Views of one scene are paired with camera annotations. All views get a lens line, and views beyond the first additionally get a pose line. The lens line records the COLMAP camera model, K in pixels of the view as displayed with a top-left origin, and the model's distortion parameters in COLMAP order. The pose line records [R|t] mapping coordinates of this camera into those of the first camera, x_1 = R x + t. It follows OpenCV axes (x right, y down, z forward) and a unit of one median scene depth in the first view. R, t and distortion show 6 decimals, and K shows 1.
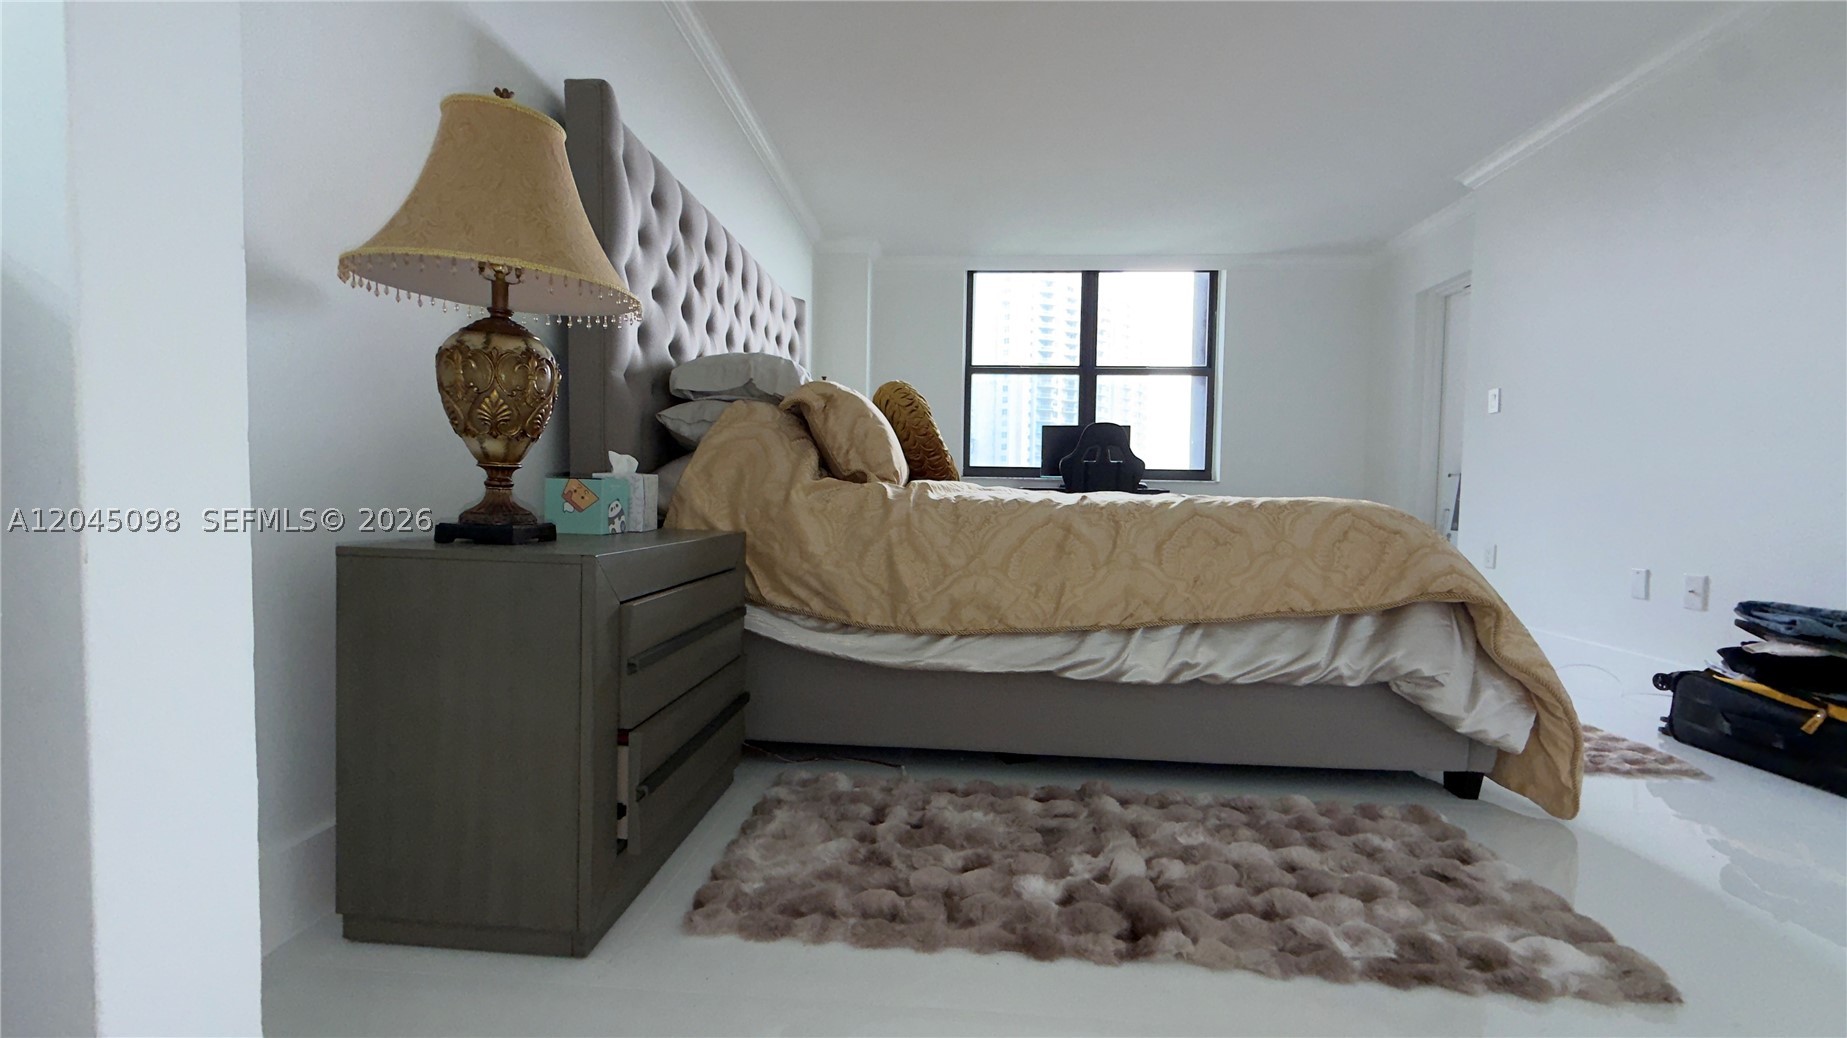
lens RADIAL K [[737.3, 0, 921.2], [0, 737.3, 521.6], [0, 0, 1]] dist [-0.008056, 0.000029]
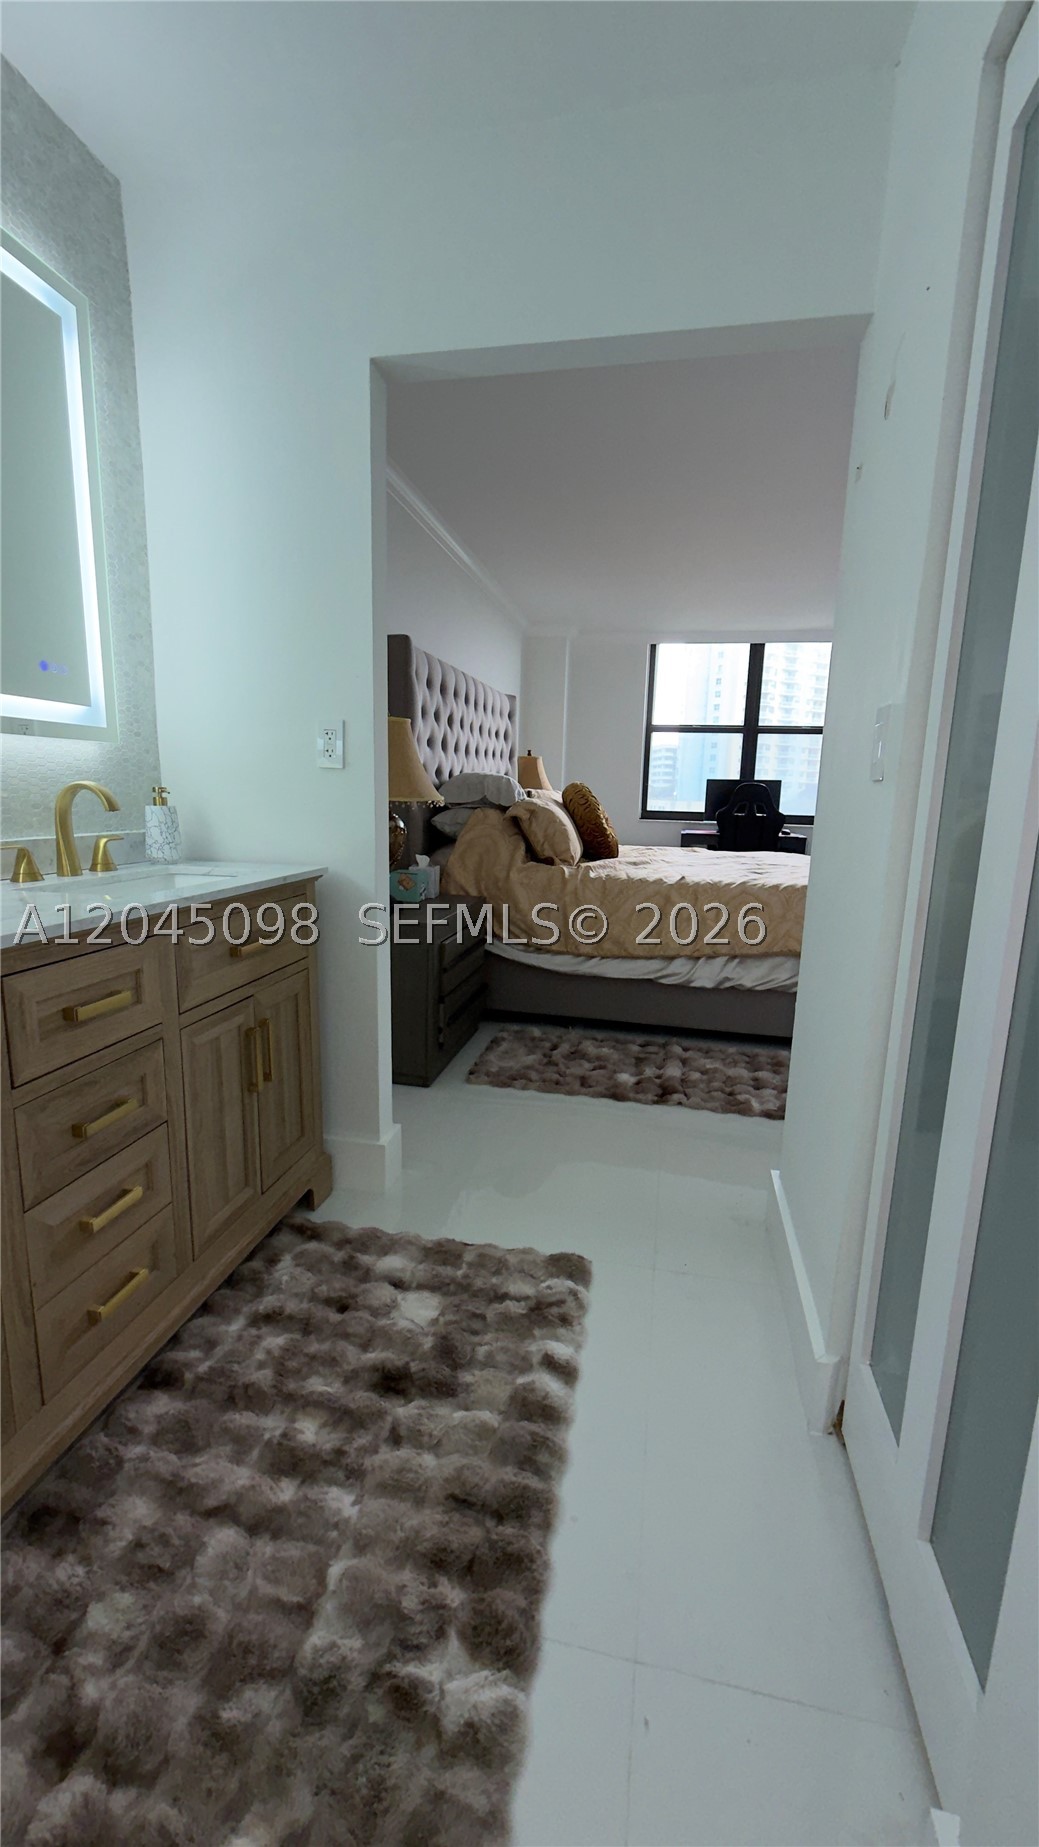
lens RADIAL K [[762.3, 0, 530.9], [0, 762.3, 929.5], [0, 0, 1]] dist [-0.000547, 0.000091]
pose [[0.992016, 0.034058, -0.121430, 0.105792], [-0.015716, 0.988725, 0.148915, -0.191692], [0.125132, -0.145818, 0.981366, -0.863042]]
